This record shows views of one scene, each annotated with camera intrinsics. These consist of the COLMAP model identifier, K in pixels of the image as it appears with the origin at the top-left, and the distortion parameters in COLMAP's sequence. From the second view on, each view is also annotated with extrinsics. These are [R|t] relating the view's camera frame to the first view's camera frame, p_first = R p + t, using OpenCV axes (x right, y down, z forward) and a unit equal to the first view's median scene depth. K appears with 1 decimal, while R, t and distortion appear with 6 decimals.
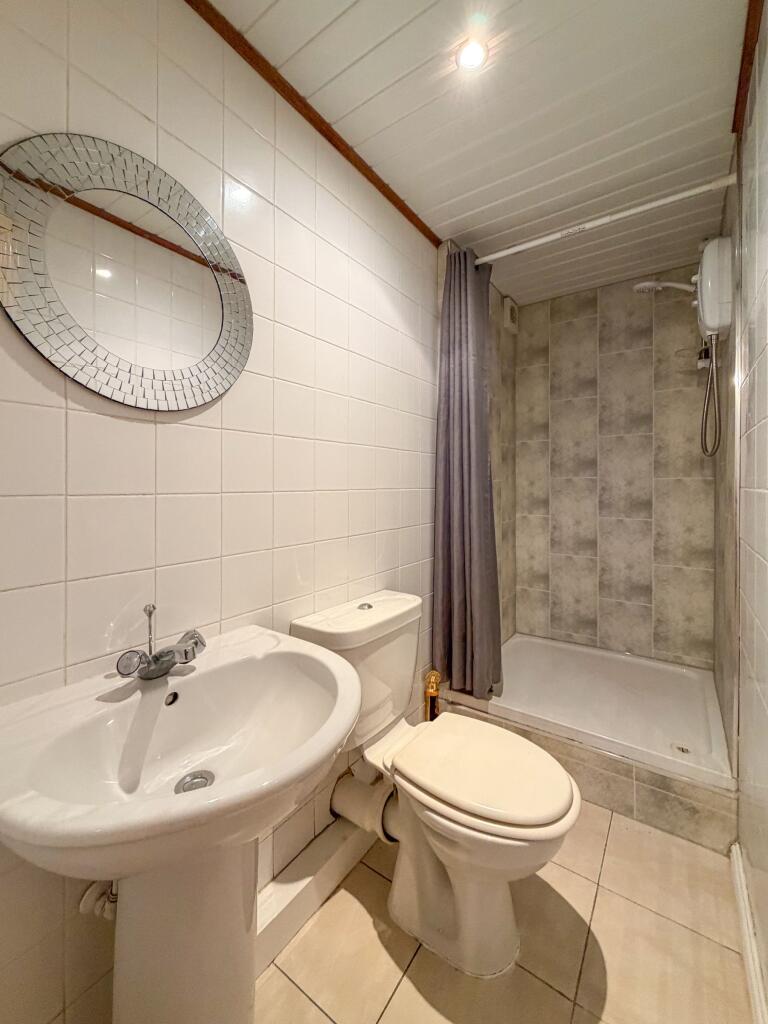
lens RADIAL K [[424.7, 0, 382.3], [0, 424.7, 509.1], [0, 0, 1]] dist [-0.003990, -0.000800]
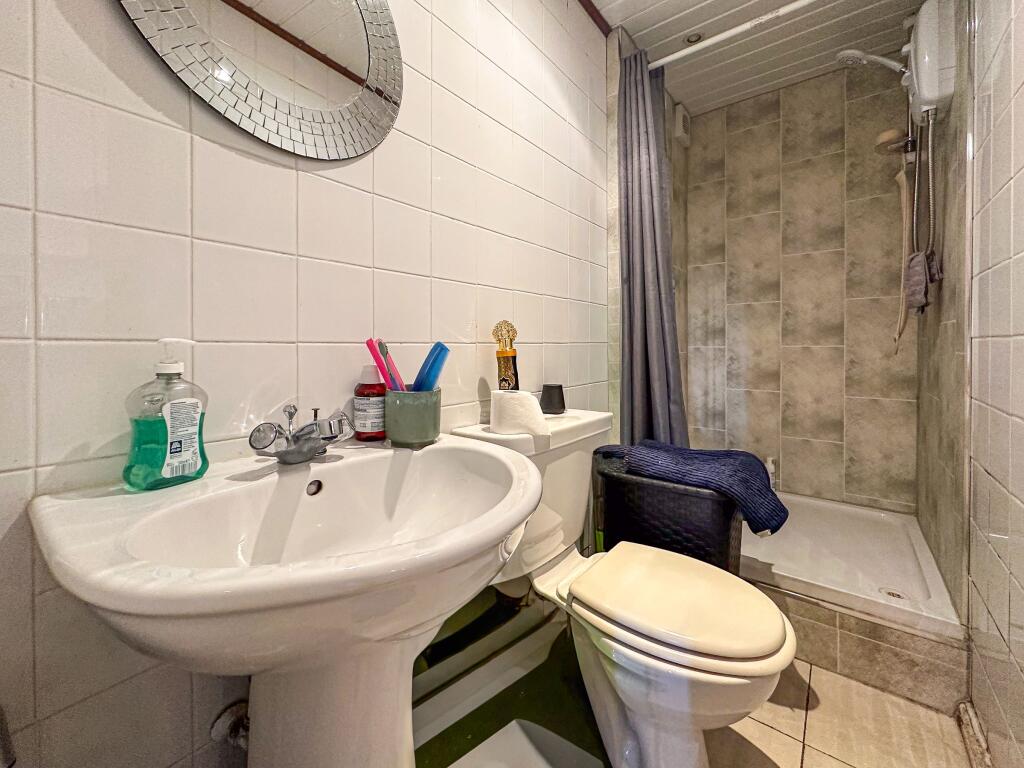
lens RADIAL K [[419.8, 0, 514.1], [0, 419.8, 382.7], [0, 0, 1]] dist [-0.005093, 0.001333]
pose [[0.998971, -0.007630, -0.044708, -0.029105], [0.007293, 0.999944, -0.007692, 0.114033], [0.044764, 0.007358, 0.998970, 0.084570]]
